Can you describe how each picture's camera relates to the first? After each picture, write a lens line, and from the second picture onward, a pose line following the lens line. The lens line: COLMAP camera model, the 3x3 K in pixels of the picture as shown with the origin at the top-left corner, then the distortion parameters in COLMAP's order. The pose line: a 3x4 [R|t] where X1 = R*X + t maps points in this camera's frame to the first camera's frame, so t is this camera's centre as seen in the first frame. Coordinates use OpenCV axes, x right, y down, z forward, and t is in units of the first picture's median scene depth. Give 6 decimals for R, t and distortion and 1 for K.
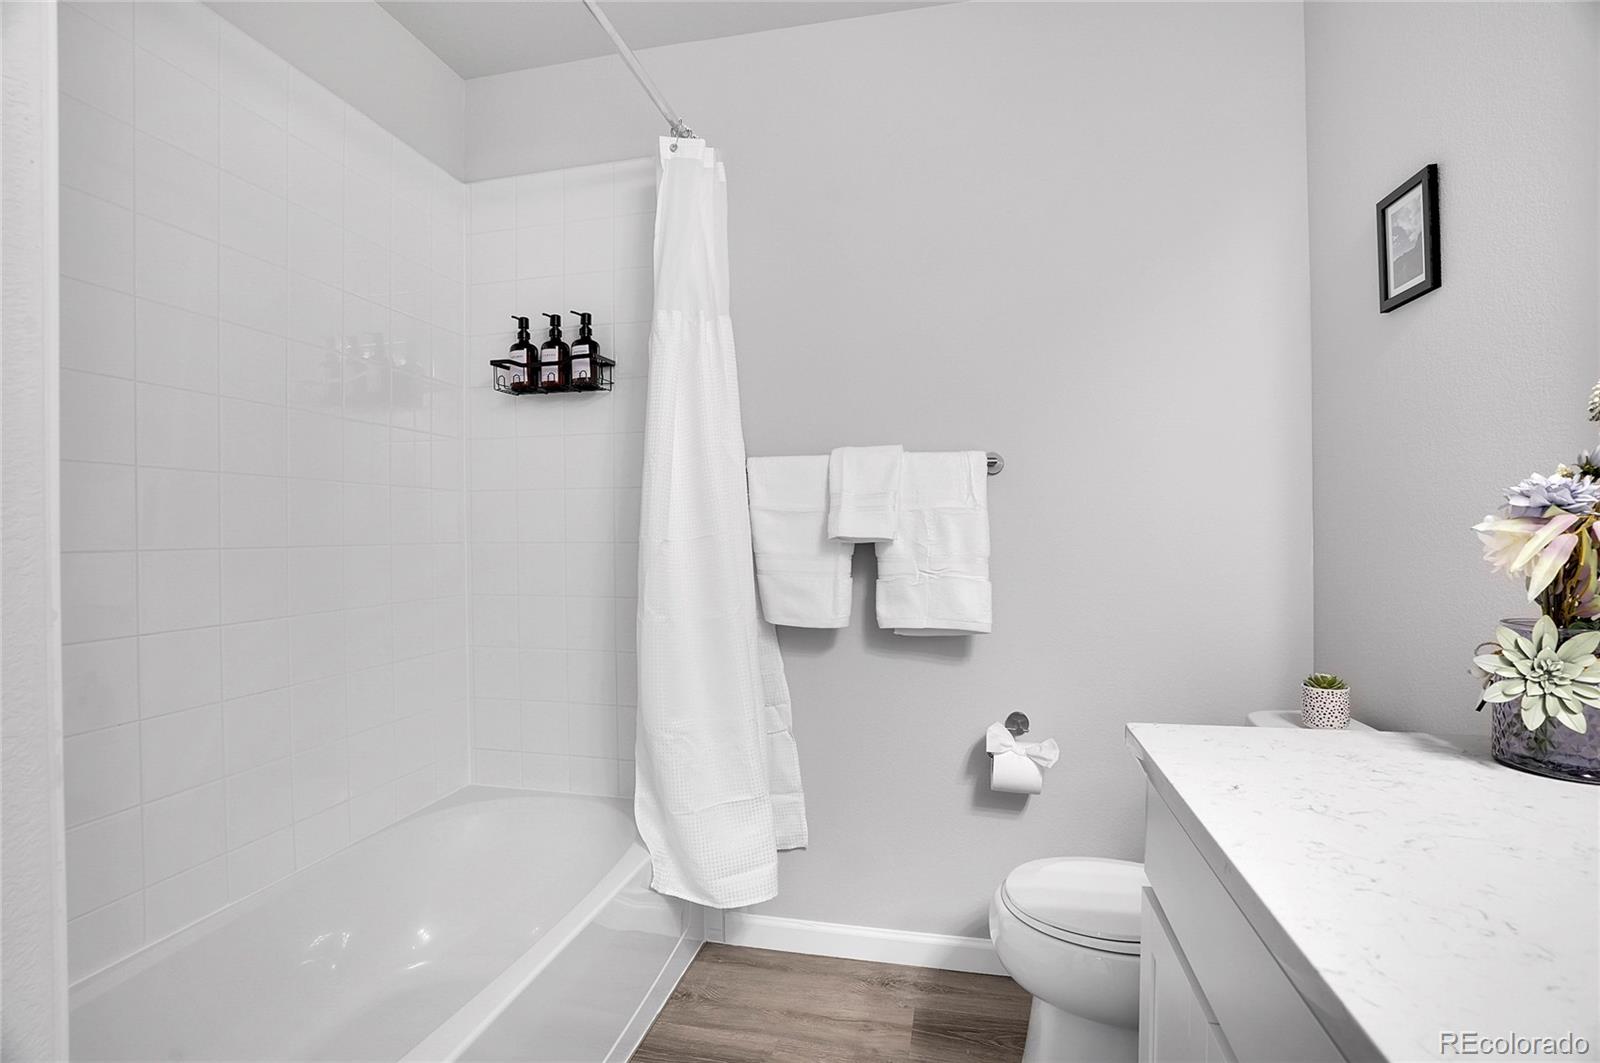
lens RADIAL K [[748.5, 0, 812.5], [0, 748.5, 535.7], [0, 0, 1]] dist [-0.066920, 0.022802]
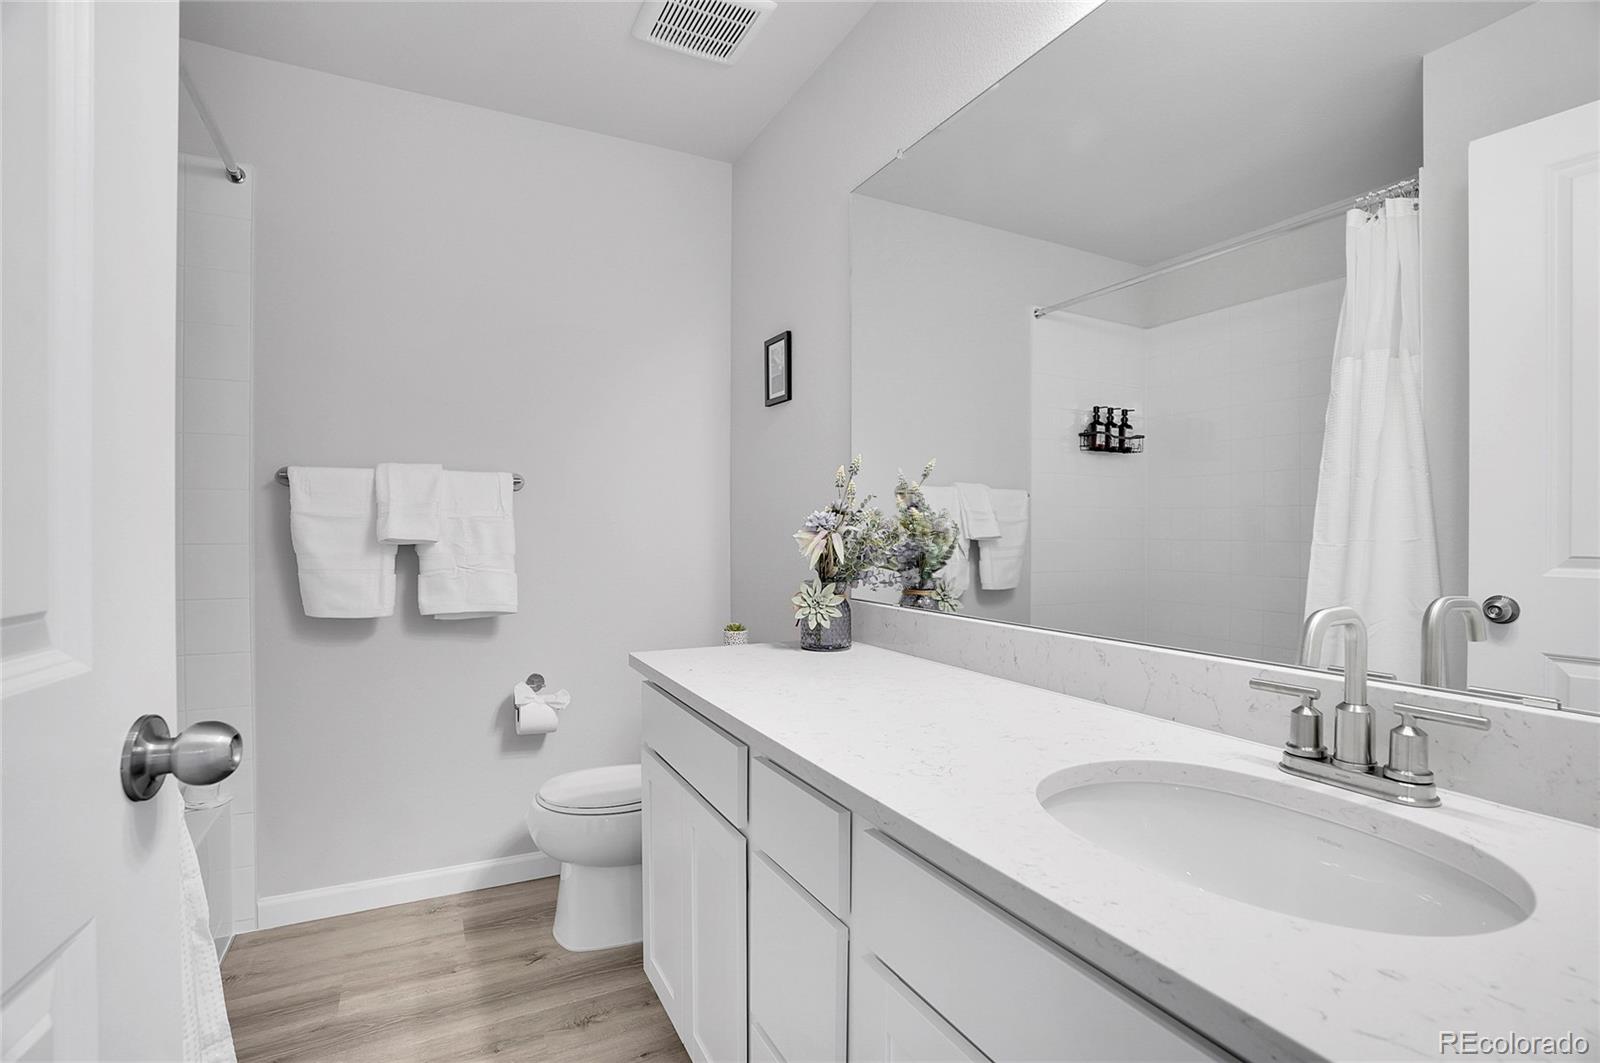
lens RADIAL K [[748.5, 0, 816.0], [0, 748.5, 539.6], [0, 0, 1]] dist [-0.066920, 0.022802]
pose [[0.762170, -0.002081, 0.647374, -0.202880], [-0.002732, 0.999976, 0.006430, -0.007189], [-0.647371, -0.006670, 0.762146, -0.329564]]
